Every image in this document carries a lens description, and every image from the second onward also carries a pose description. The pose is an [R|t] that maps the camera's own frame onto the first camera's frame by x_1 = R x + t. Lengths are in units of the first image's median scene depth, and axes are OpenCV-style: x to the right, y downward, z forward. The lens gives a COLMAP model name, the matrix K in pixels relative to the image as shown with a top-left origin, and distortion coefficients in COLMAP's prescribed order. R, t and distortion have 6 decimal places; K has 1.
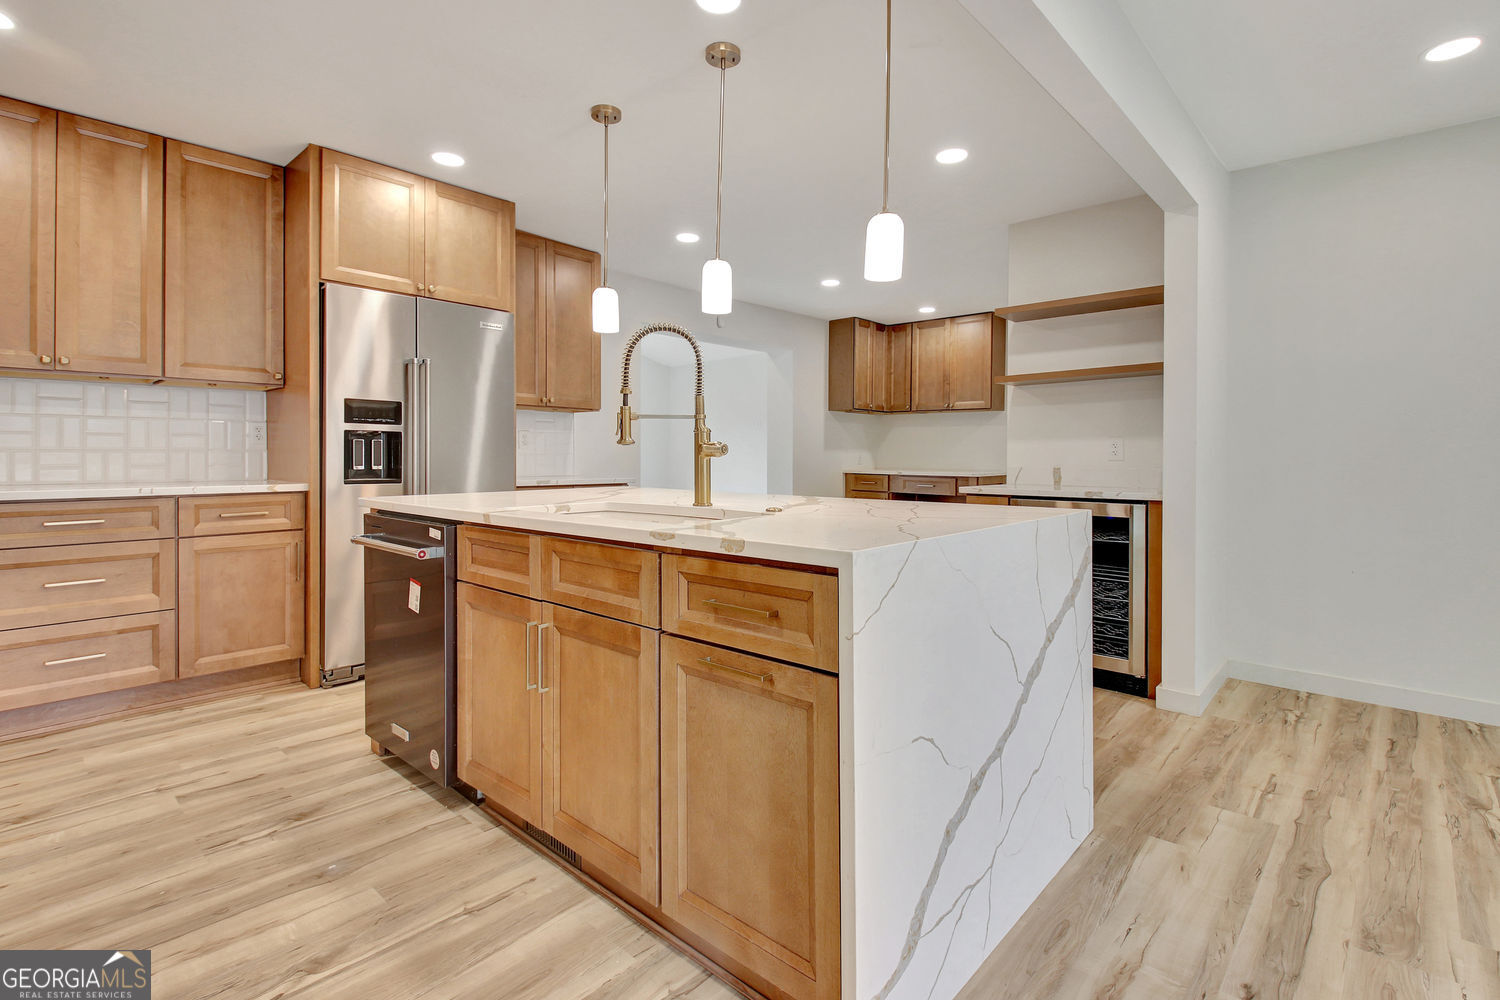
lens RADIAL K [[708.2, 0, 755.9], [0, 708.2, 451.8], [0, 0, 1]] dist [0.024653, -0.014932]
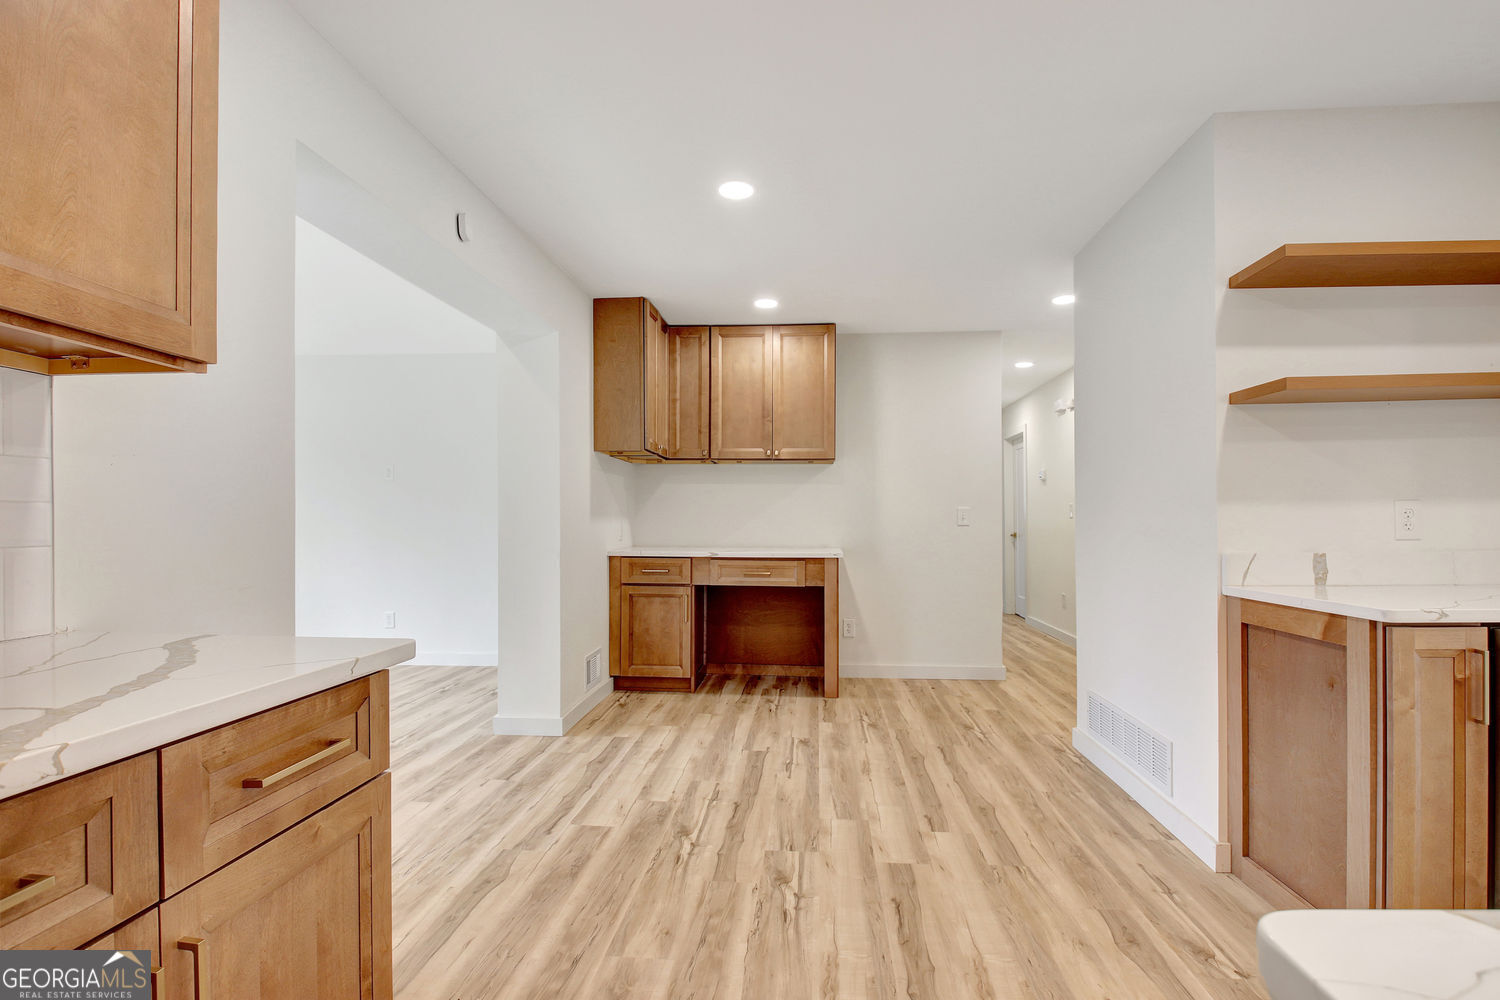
lens RADIAL K [[701.7, 0, 751.9], [0, 701.7, 514.0], [0, 0, 1]] dist [-0.012886, -0.000182]
pose [[0.801399, 0.000873, 0.598129, -0.250160], [0.001435, 0.999993, -0.003382, -0.007215], [-0.598128, 0.003568, 0.801392, 0.807472]]
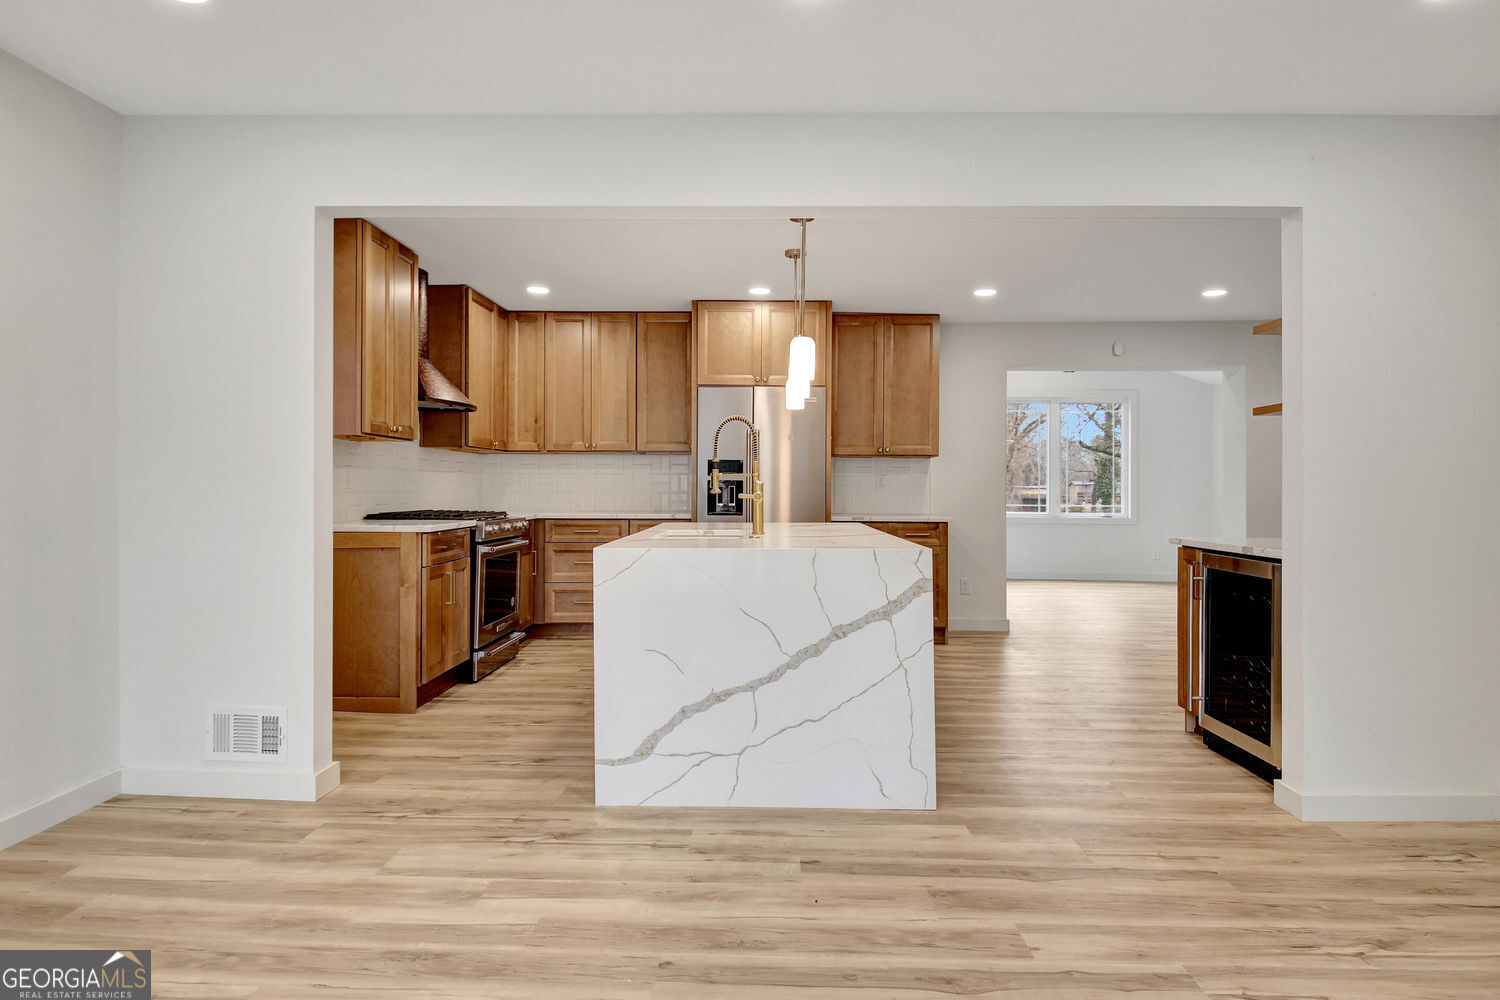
lens RADIAL K [[839.7, 0, 751.9], [0, 839.7, 471.3], [0, 0, 1]] dist [0.030336, -0.032270]
pose [[0.653847, -0.013020, -0.756514, 0.682323], [0.002247, 0.999881, -0.015267, -0.016656], [0.756623, 0.008282, 0.653799, -0.095834]]
